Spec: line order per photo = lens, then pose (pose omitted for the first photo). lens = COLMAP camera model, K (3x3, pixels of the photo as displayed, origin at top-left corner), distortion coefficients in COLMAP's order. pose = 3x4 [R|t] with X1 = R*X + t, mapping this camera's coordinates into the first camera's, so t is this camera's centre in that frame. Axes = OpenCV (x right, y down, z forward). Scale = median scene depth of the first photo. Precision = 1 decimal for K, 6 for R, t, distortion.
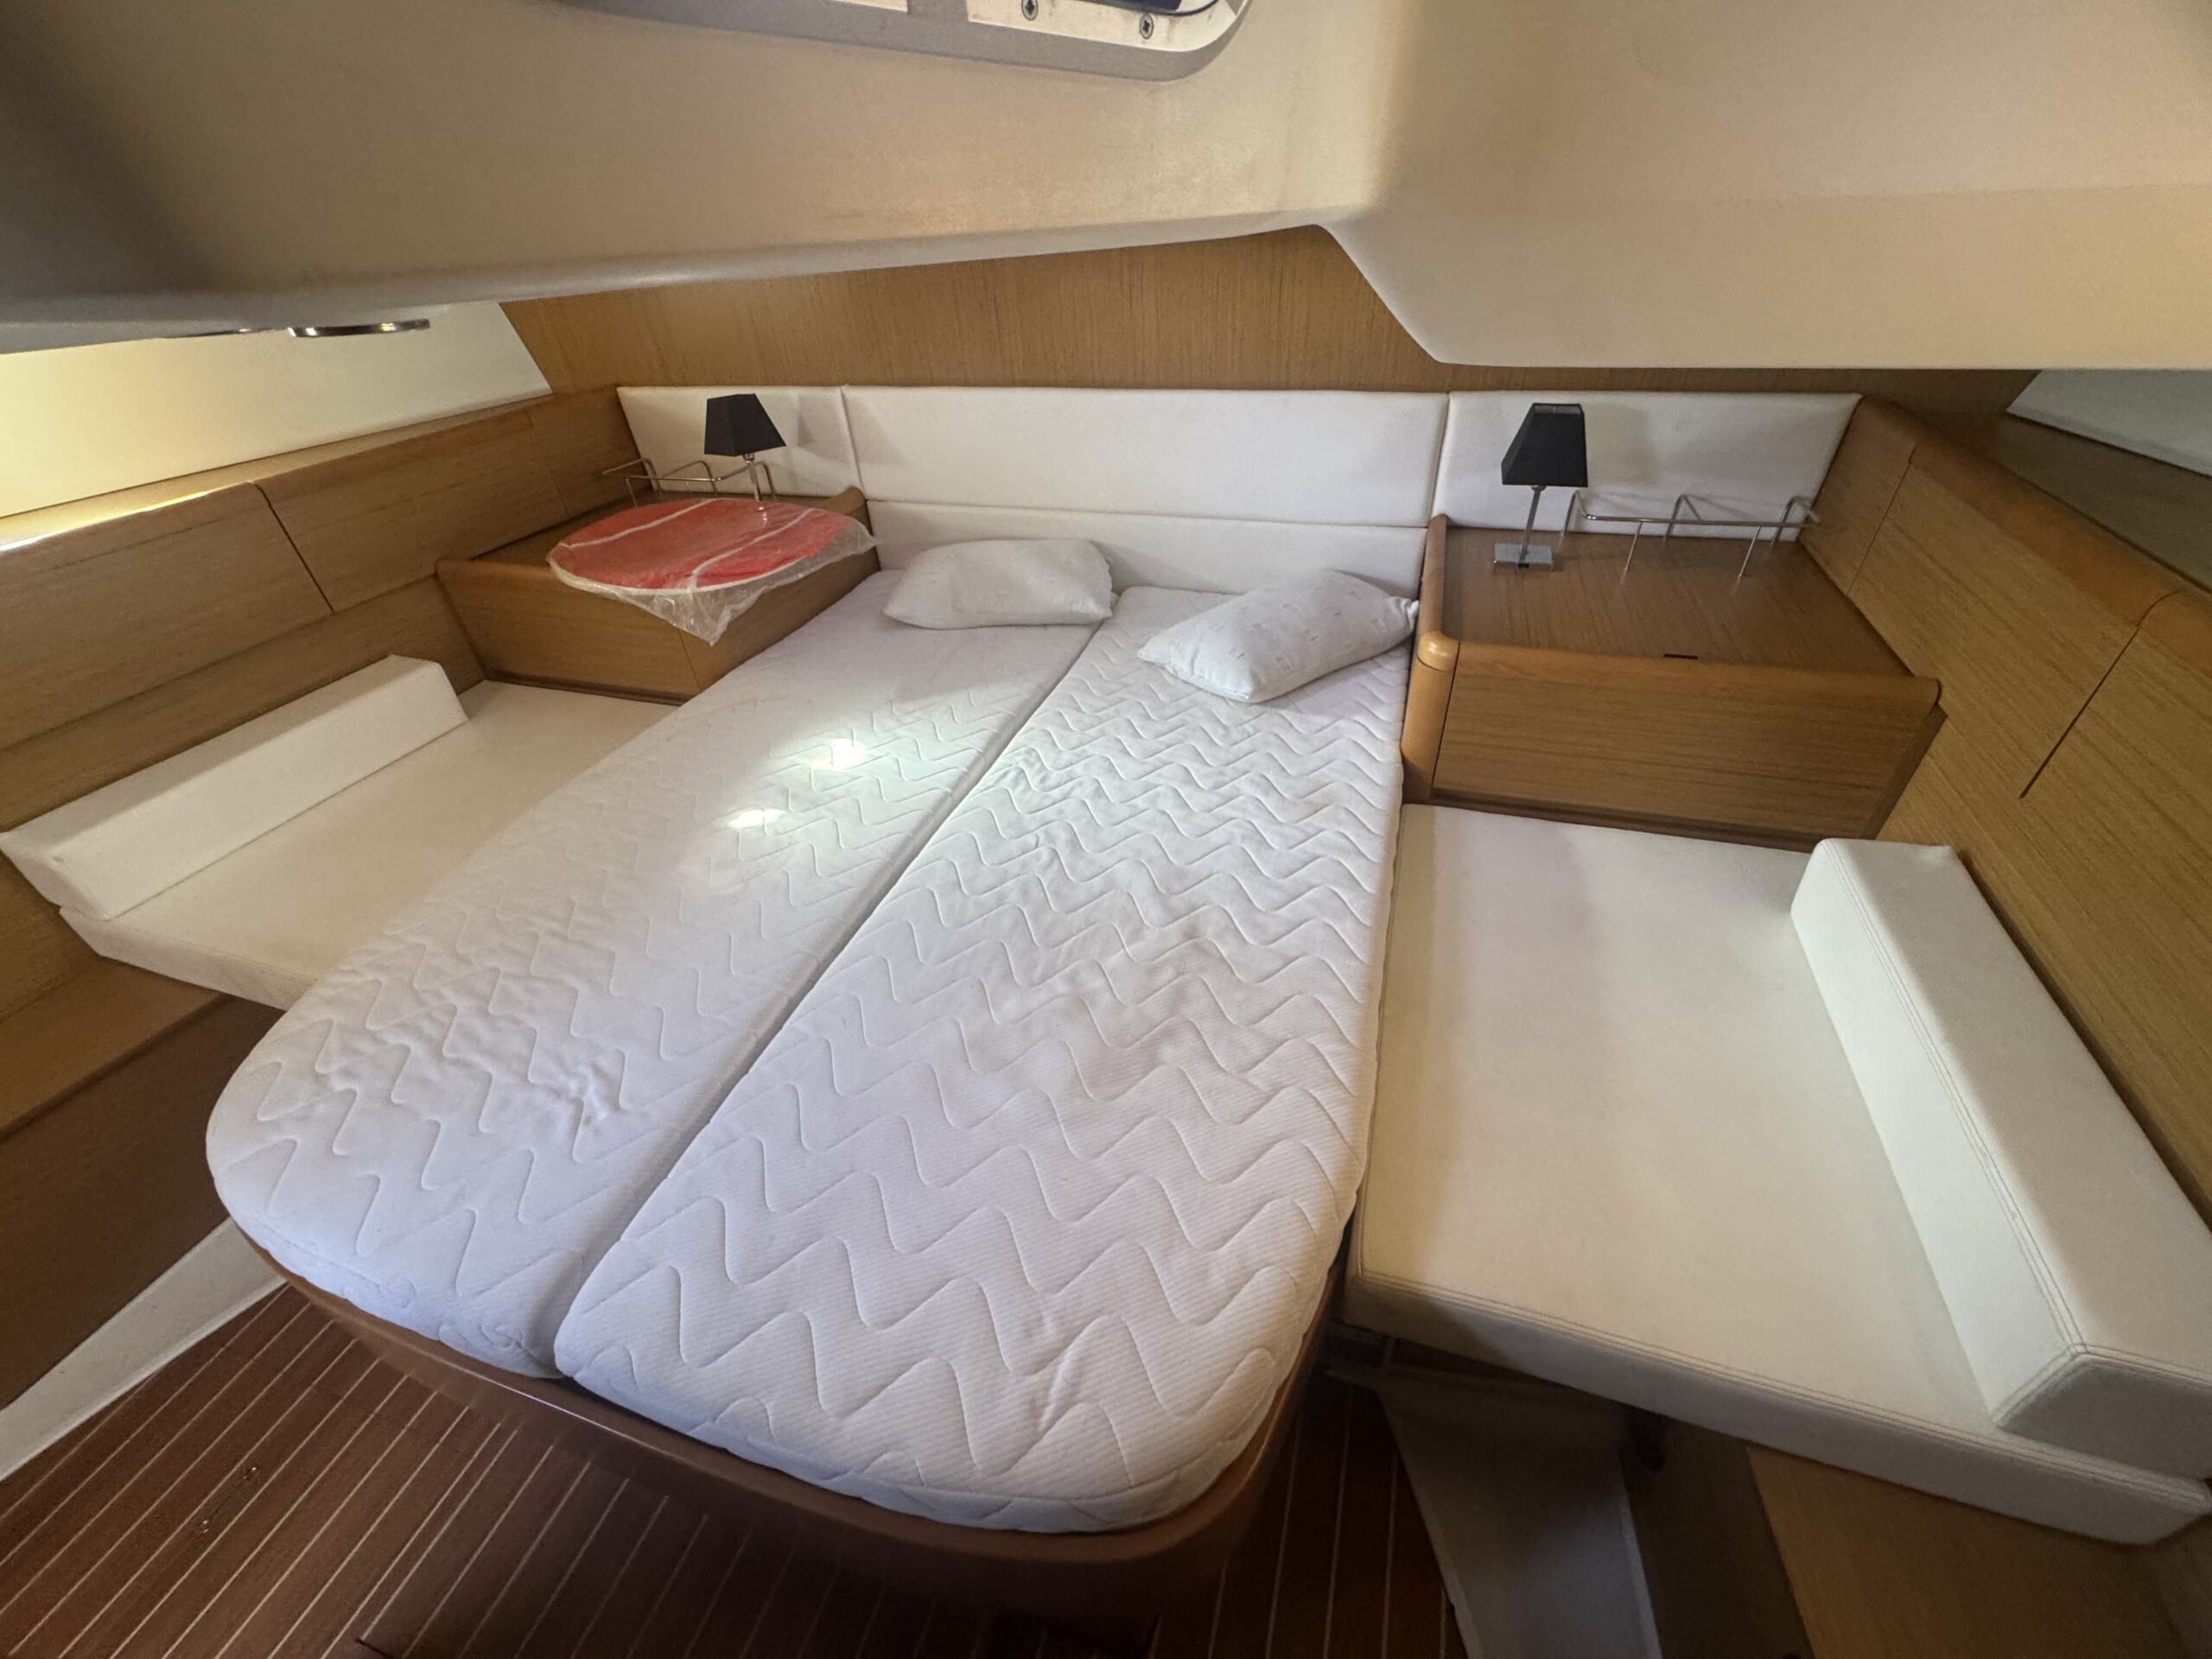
lens RADIAL K [[888.4, 0, 1108.0], [0, 888.4, 813.9], [0, 0, 1]] dist [0.000761, -0.000756]
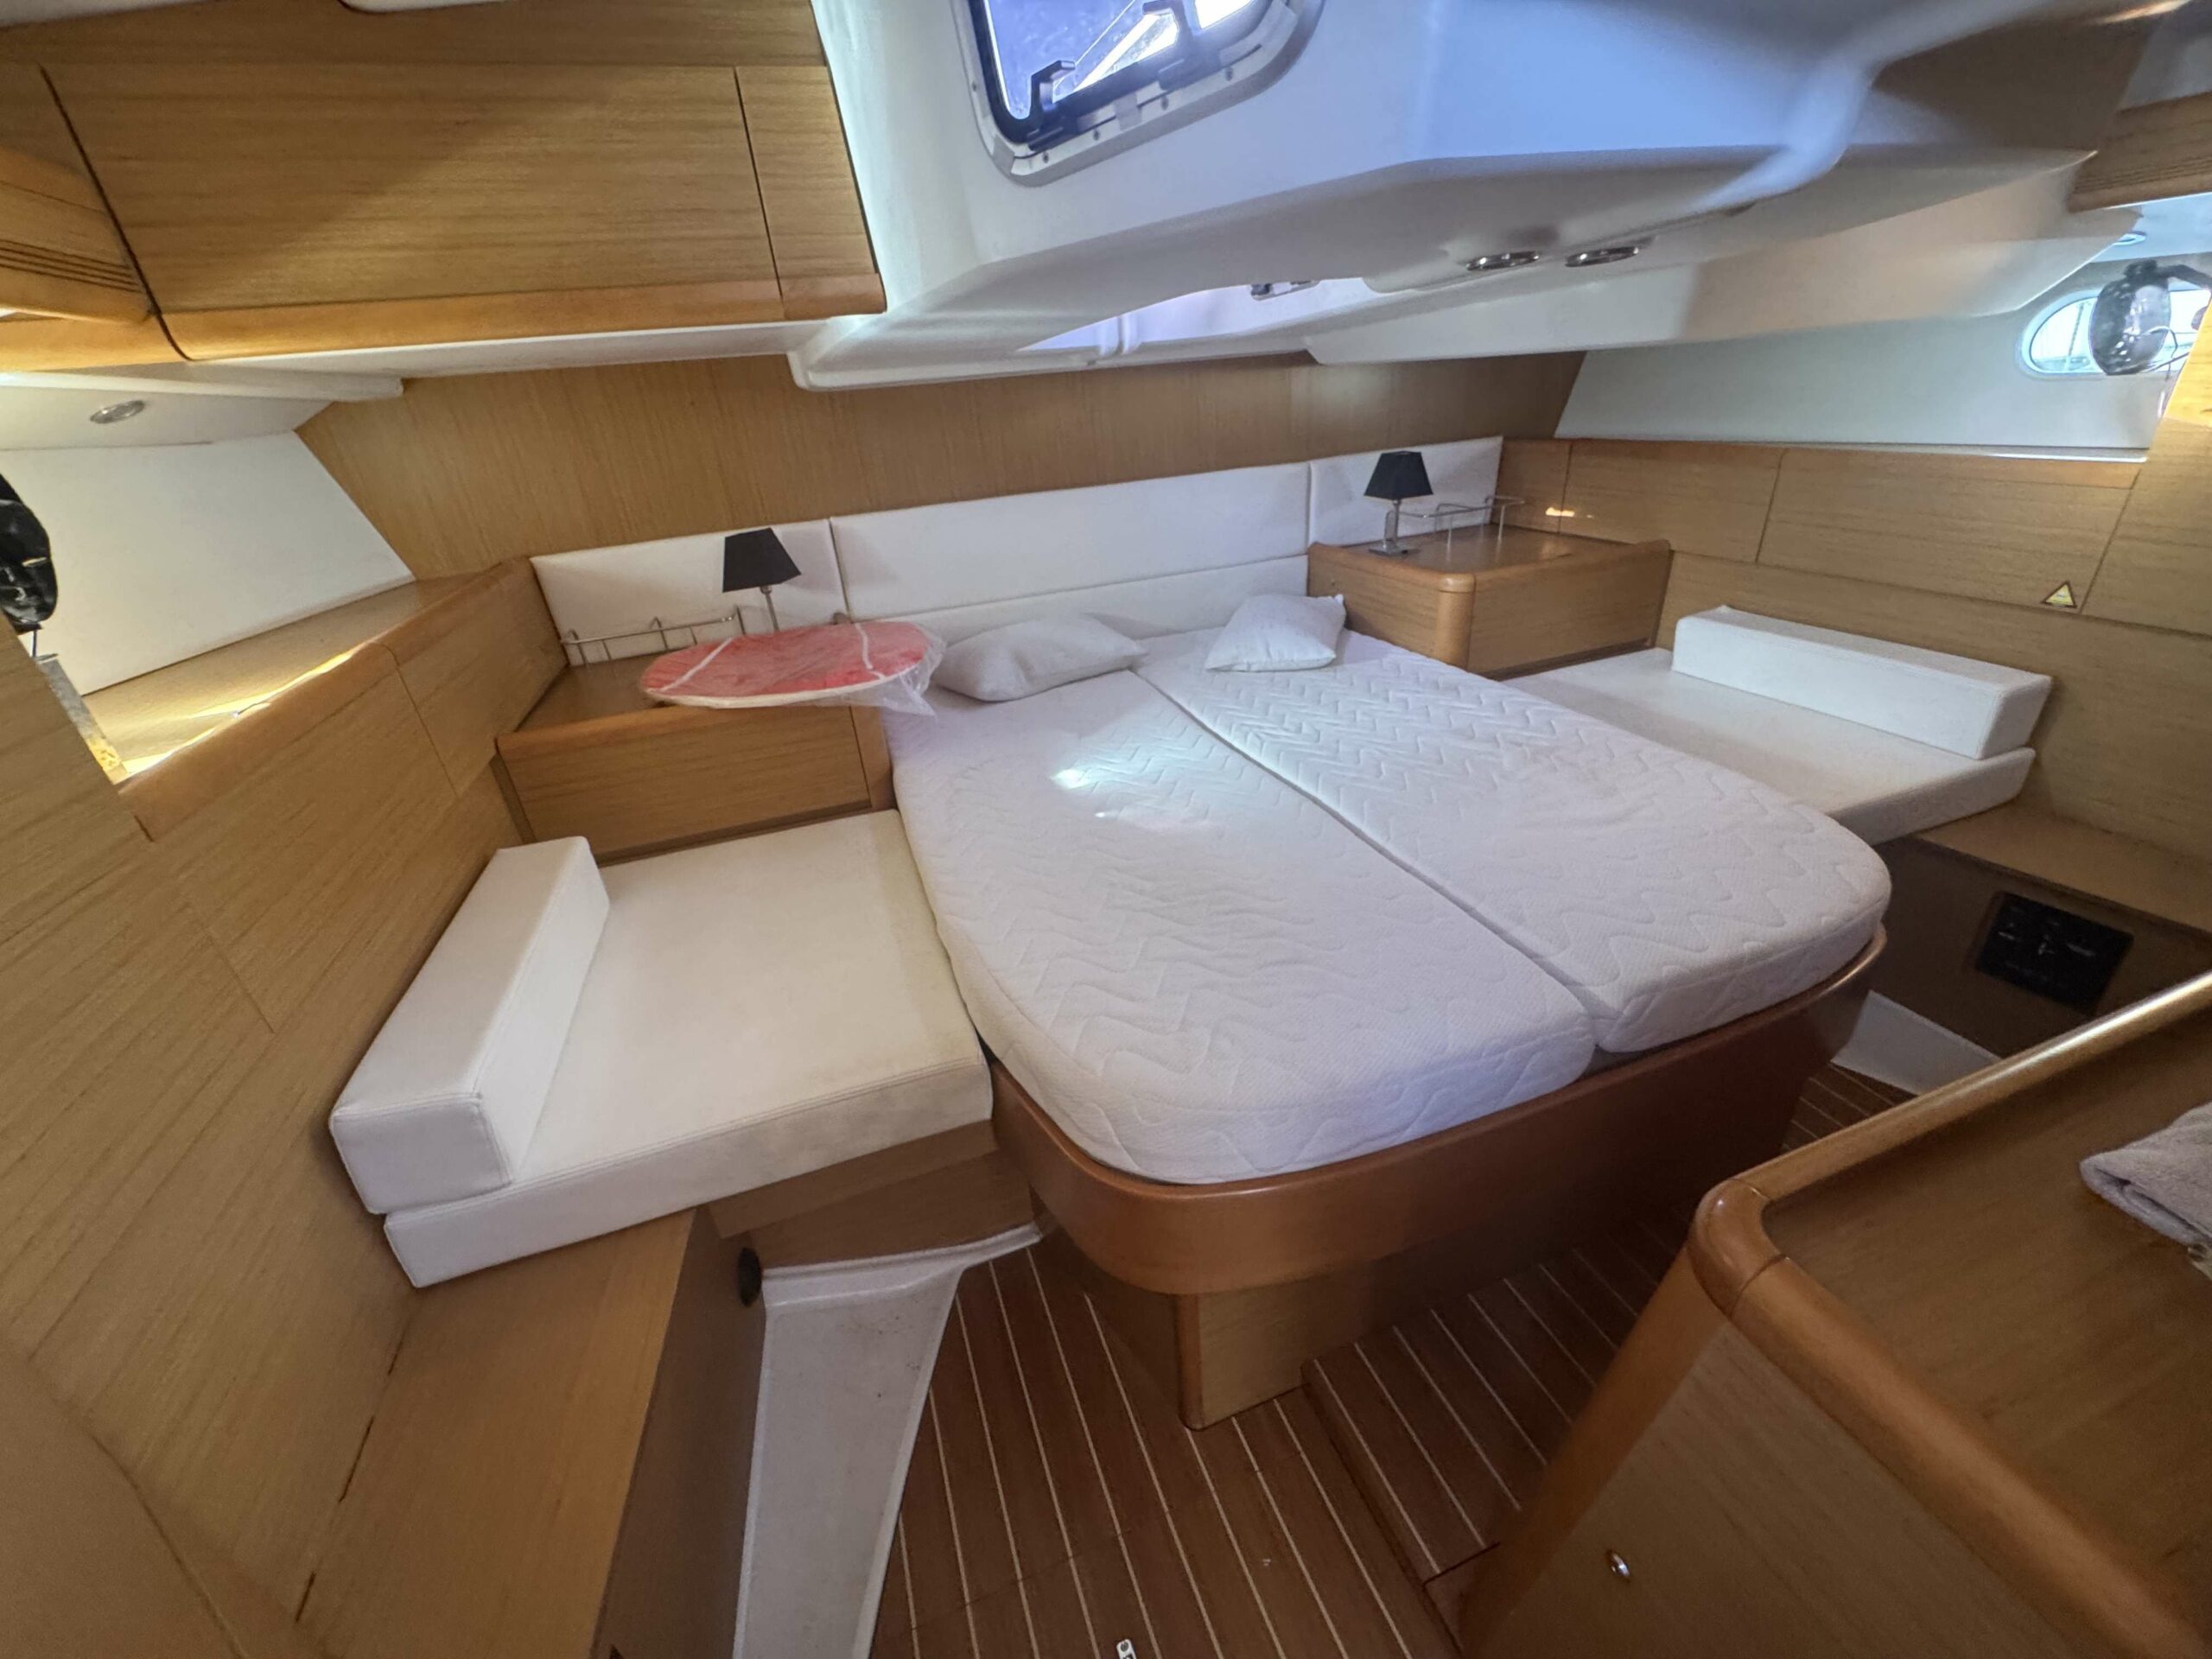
lens RADIAL K [[888.4, 0, 1106.9], [0, 888.4, 835.0], [0, 0, 1]] dist [0.000761, -0.000756]
pose [[0.794348, -0.287774, 0.534974, -0.779606], [0.388071, 0.917935, -0.082443, 0.081608], [-0.467346, 0.273096, 0.840837, 0.080020]]
